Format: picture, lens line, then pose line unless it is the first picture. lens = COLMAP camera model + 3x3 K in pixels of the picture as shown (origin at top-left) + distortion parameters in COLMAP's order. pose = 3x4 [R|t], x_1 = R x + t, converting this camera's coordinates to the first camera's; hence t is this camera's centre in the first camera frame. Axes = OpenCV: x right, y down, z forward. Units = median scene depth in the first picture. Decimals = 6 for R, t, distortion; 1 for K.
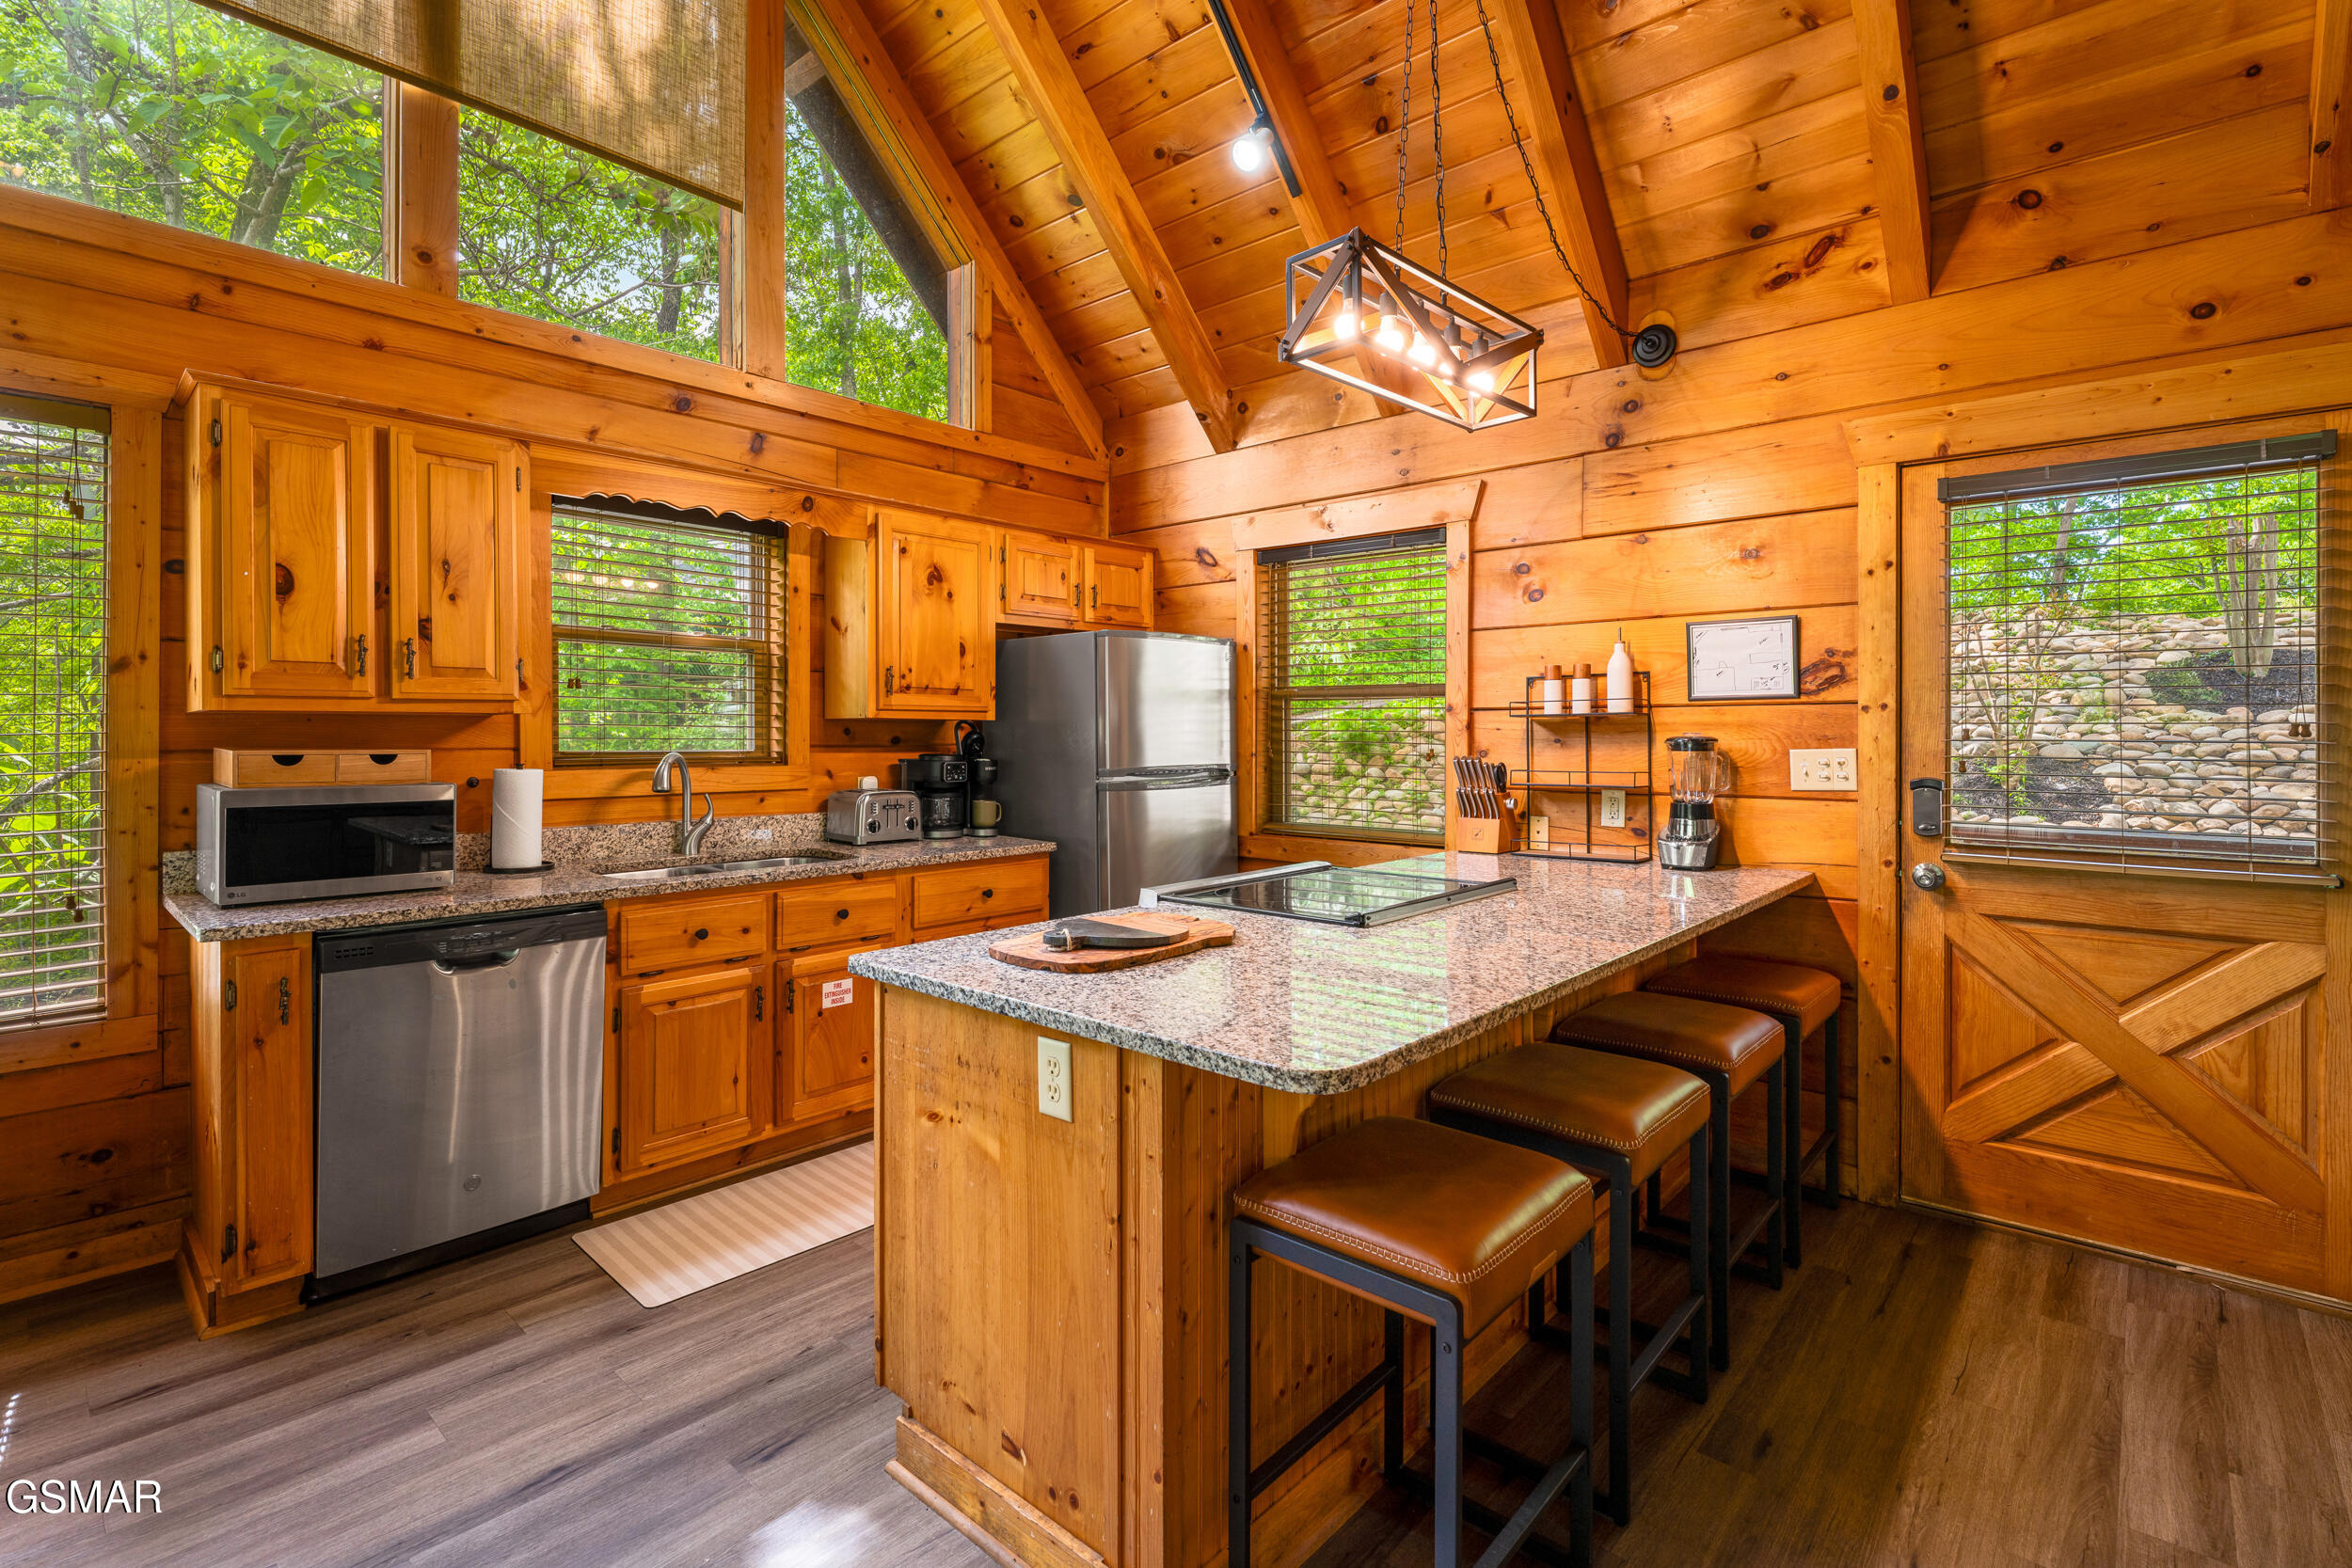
lens RADIAL K [[1075.6, 0, 1176.3], [0, 1075.6, 730.4], [0, 0, 1]] dist [0.001870, -0.000429]
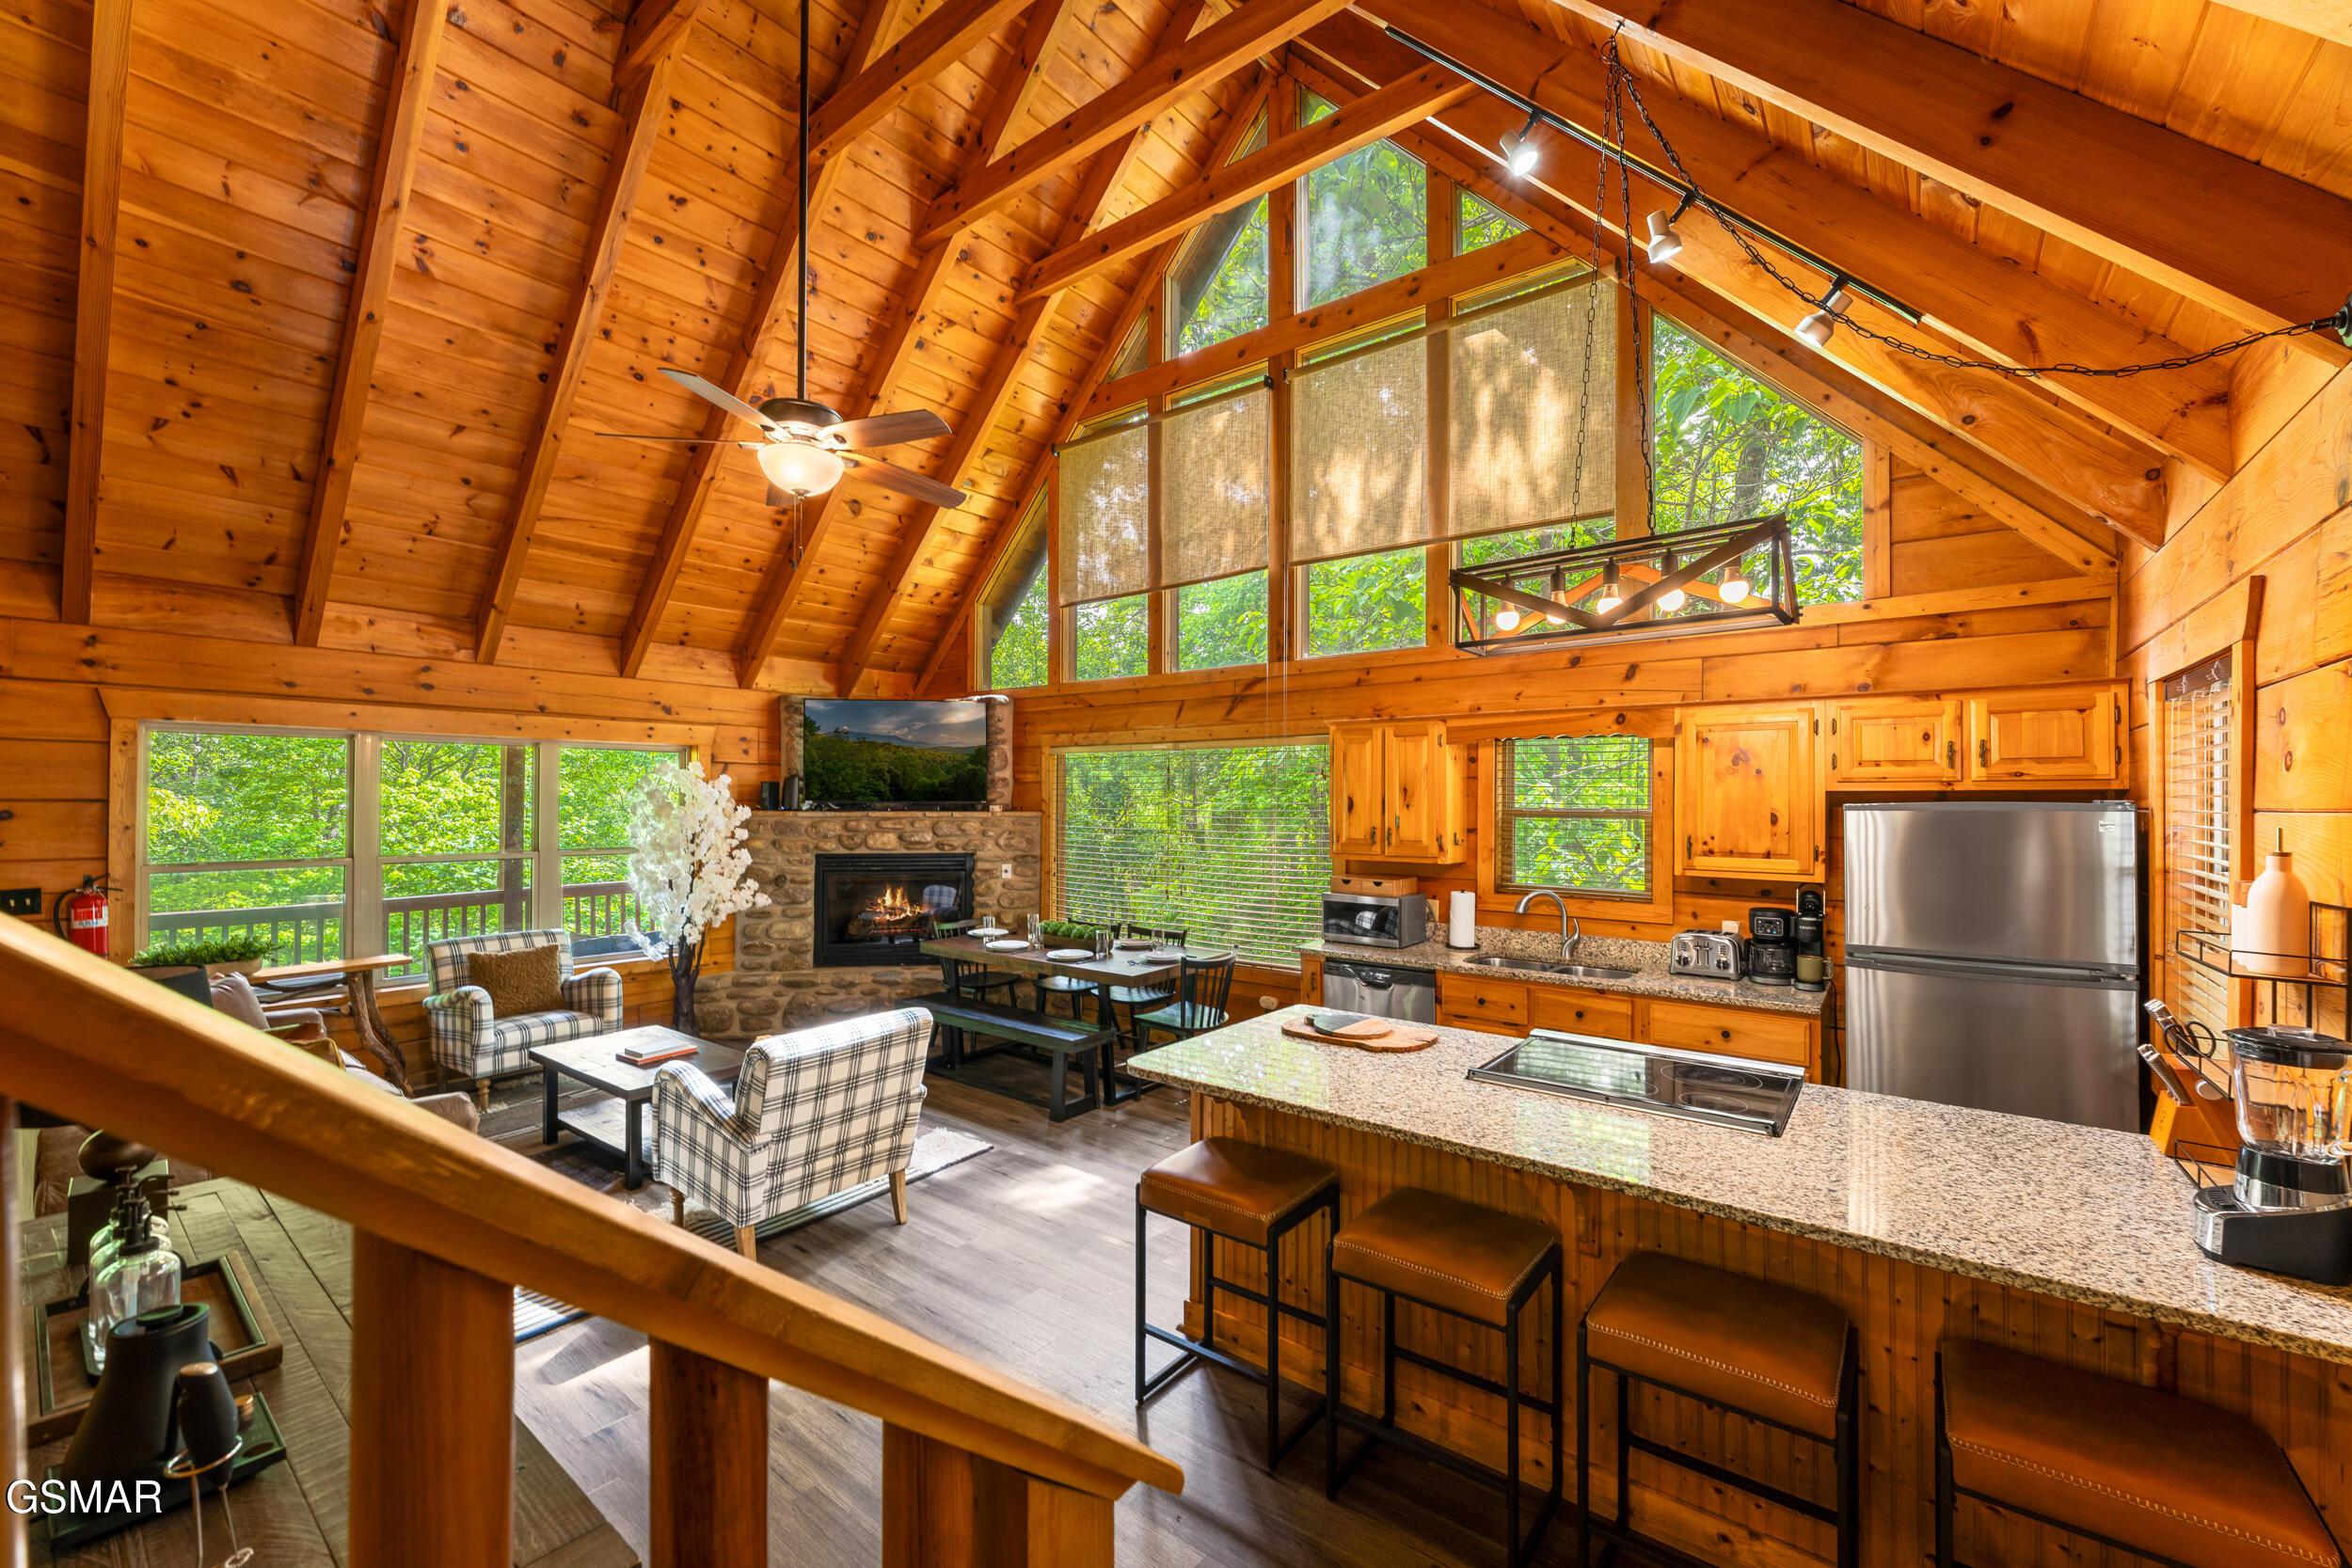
lens RADIAL K [[948.6, 0, 1168.8], [0, 948.6, 789.3], [0, 0, 1]] dist [-0.004634, -0.000482]
pose [[0.064425, -0.011121, -0.997861, 0.883823], [-0.002848, 0.999932, -0.011328, -0.109383], [0.997918, 0.003572, 0.064389, 0.356496]]
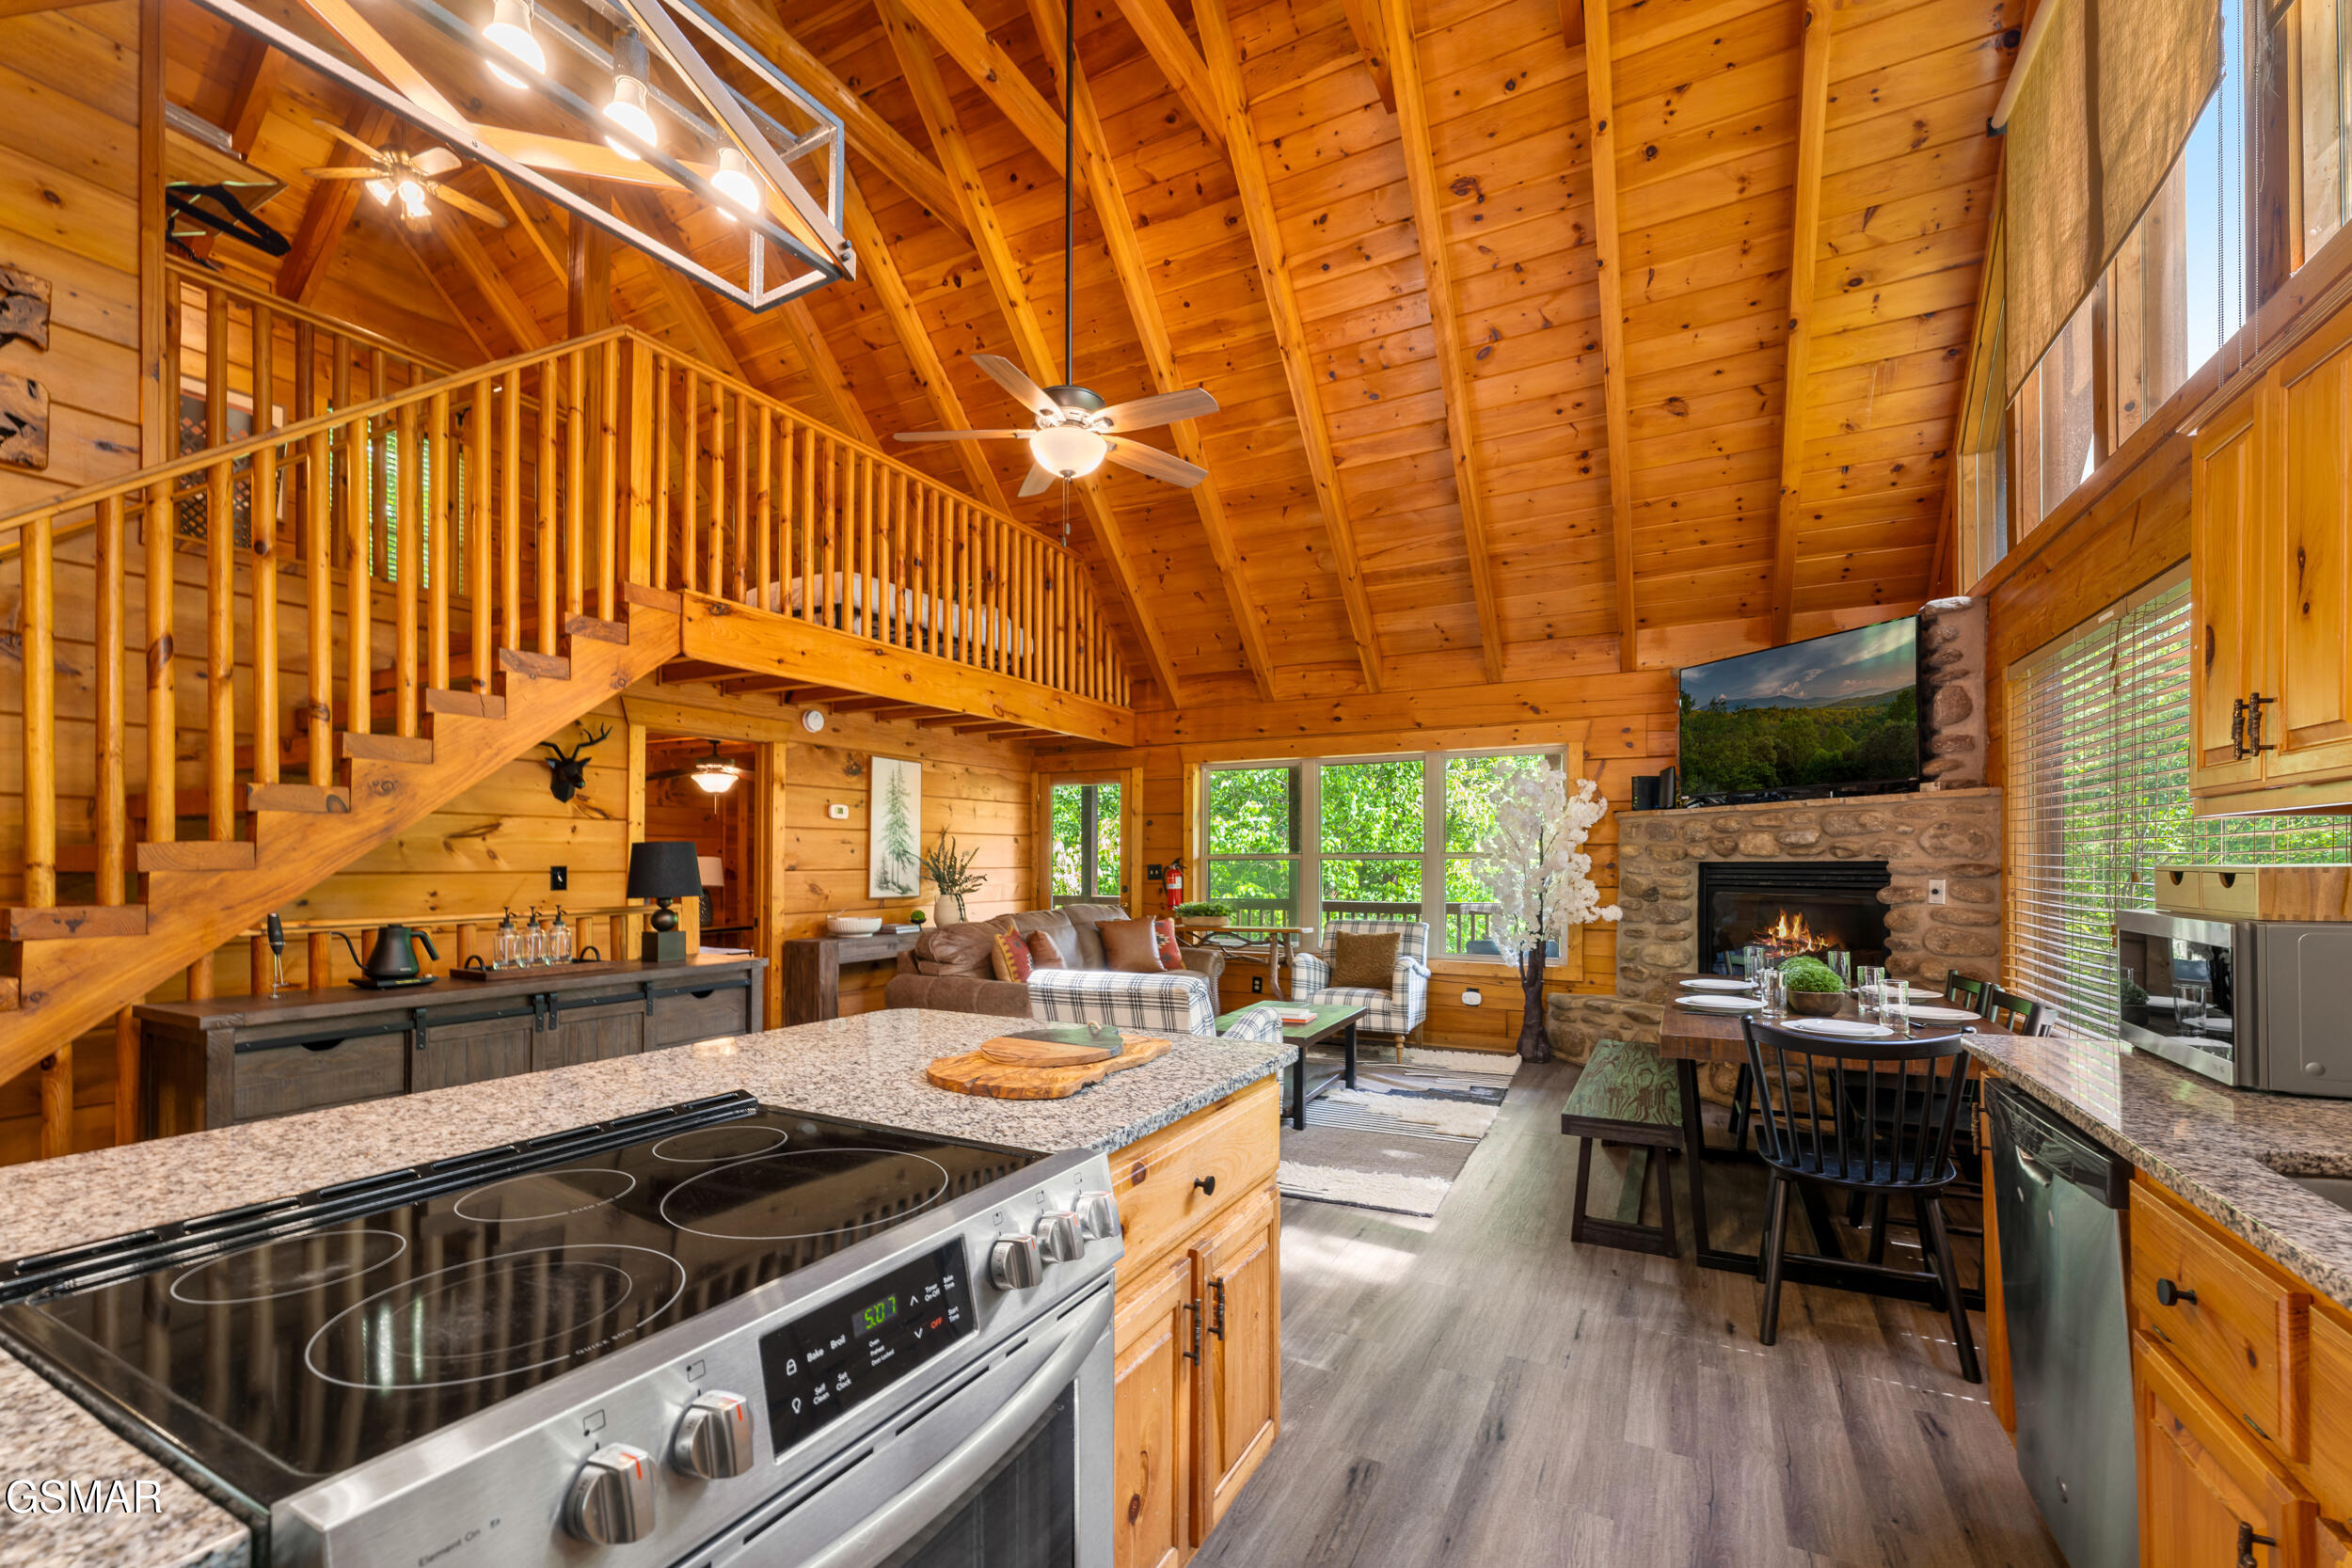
lens RADIAL K [[977.1, 0, 1159.9], [0, 977.1, 858.4], [0, 0, 1]] dist [0.000711, 0.000032]
pose [[-0.971399, -0.003063, -0.237432, 0.064292], [-0.001324, 0.999971, -0.007483, 0.015834], [0.237448, -0.006954, -0.971375, 1.133067]]
